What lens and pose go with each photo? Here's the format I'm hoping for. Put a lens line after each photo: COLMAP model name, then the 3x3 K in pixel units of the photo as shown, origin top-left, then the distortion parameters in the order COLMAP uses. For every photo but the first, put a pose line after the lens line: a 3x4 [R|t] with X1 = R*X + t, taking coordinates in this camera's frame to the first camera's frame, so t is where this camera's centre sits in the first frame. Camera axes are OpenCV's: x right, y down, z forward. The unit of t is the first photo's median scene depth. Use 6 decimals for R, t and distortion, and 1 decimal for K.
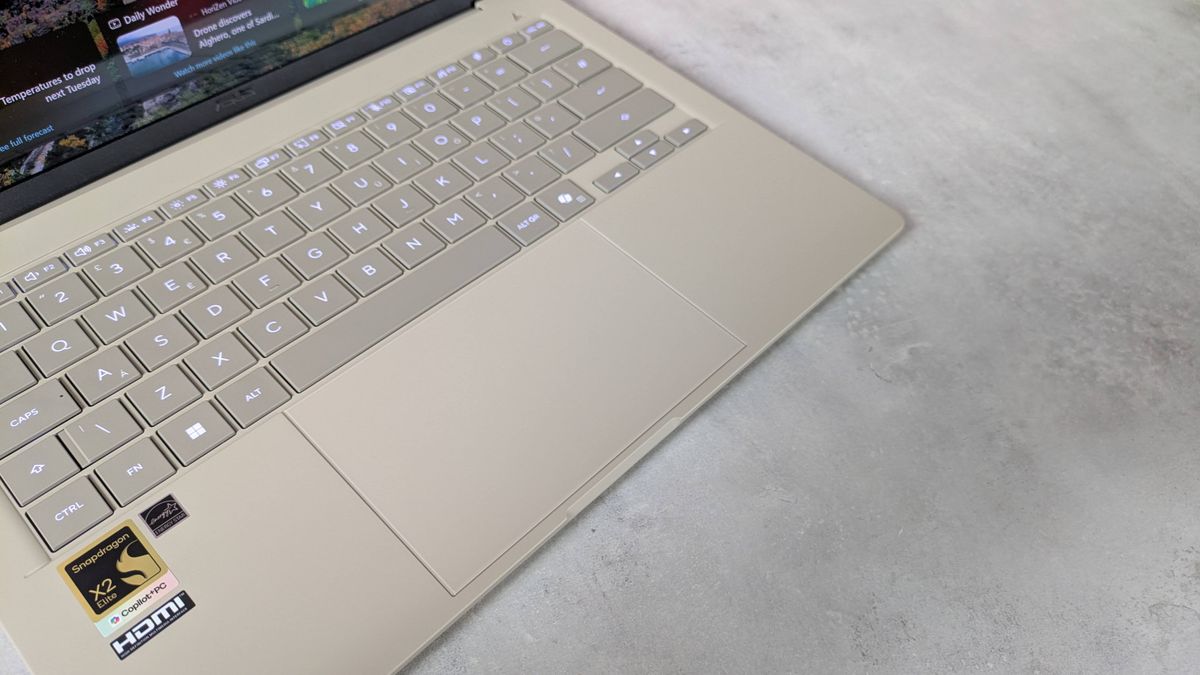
lens RADIAL K [[908.9, 0, 599.4], [0, 908.9, 337.0], [0, 0, 1]] dist [0.005080, -0.022877]
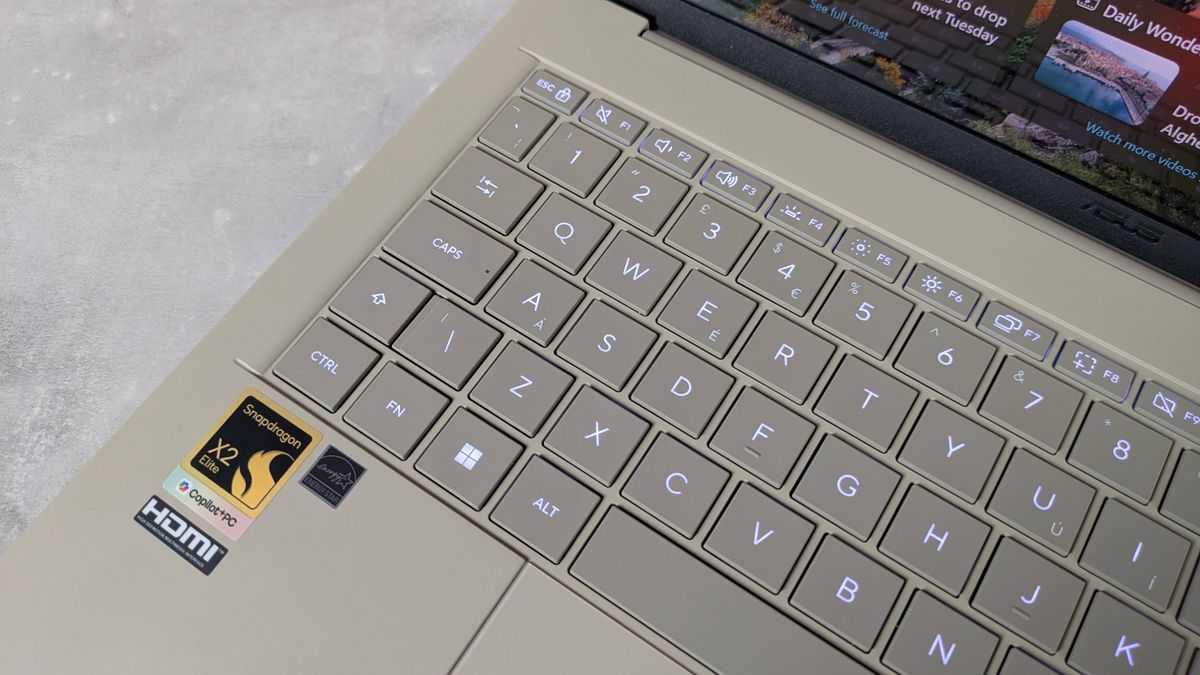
lens RADIAL K [[908.9, 0, 600.0], [0, 908.9, 338.0], [0, 0, 1]] dist [0.005080, -0.022877]
pose [[0.186648, 0.845190, -0.500815, -0.151751], [-0.750204, 0.451760, 0.482811, -0.331350], [0.634316, 0.285597, 0.718385, 0.524882]]
